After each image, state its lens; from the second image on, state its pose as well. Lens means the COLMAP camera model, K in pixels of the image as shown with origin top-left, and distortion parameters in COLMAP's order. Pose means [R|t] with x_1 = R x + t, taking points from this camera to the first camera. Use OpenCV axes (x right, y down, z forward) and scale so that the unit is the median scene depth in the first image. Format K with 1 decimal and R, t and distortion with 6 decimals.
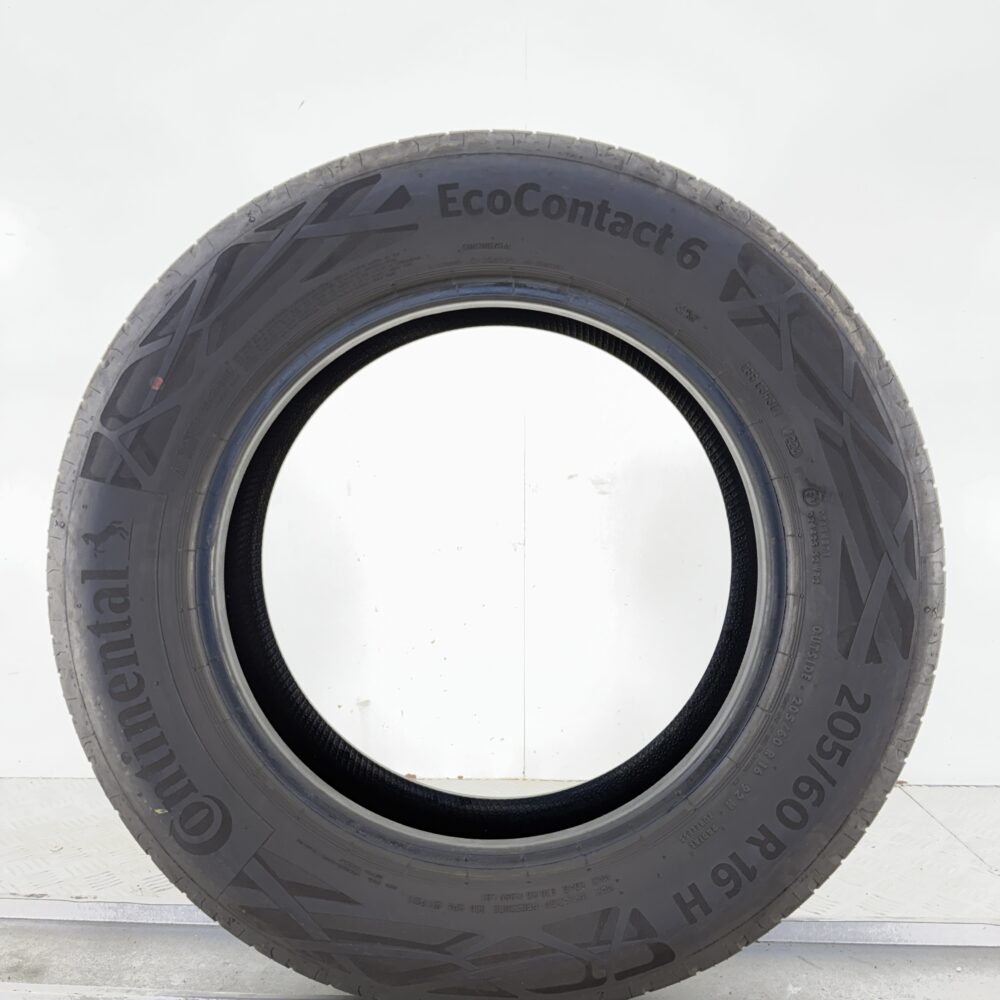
lens RADIAL K [[952.7, 0, 500.0], [0, 952.7, 500.0], [0, 0, 1]] dist [0.151336, -0.405947]
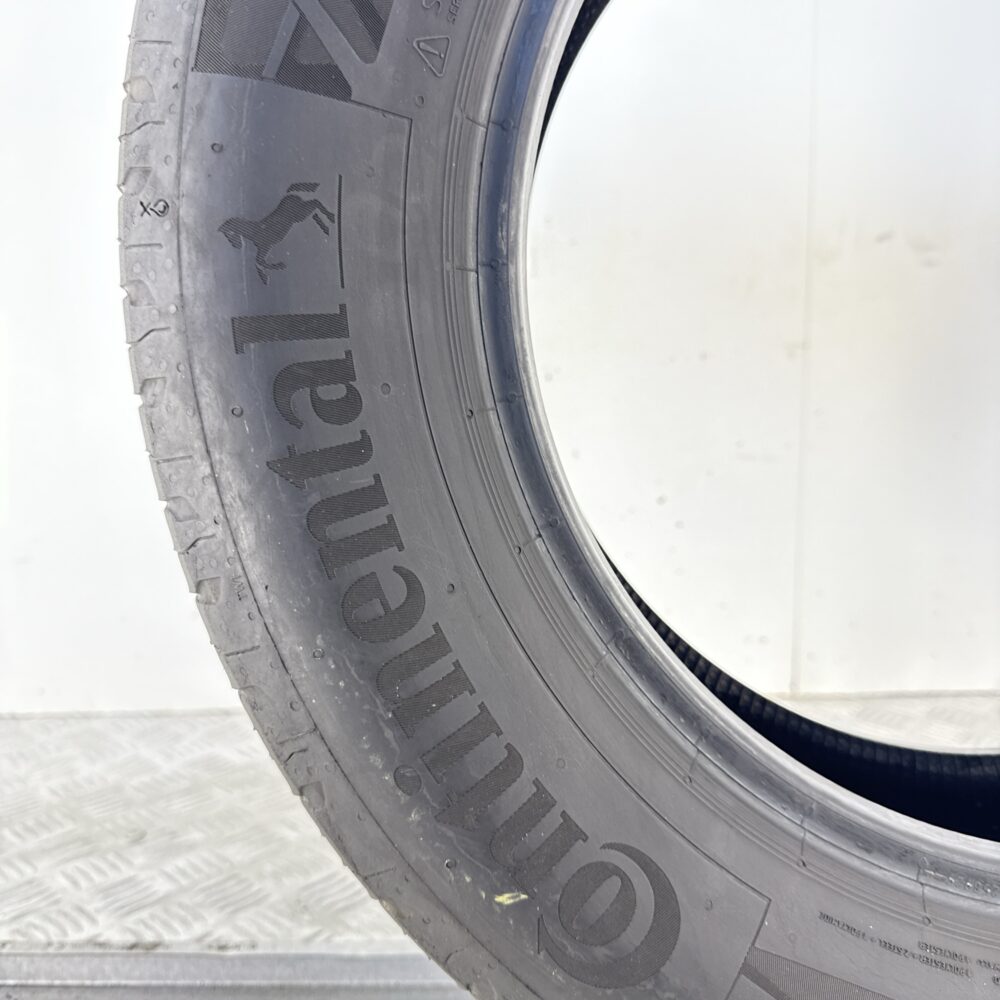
lens RADIAL K [[952.7, 0, 500.0], [0, 952.7, 500.0], [0, 0, 1]] dist [0.151336, -0.405947]
pose [[0.994014, -0.101496, 0.040435, -0.352496], [0.096565, 0.989297, 0.109391, 0.112671], [-0.051105, -0.104832, 0.993176, 0.613228]]
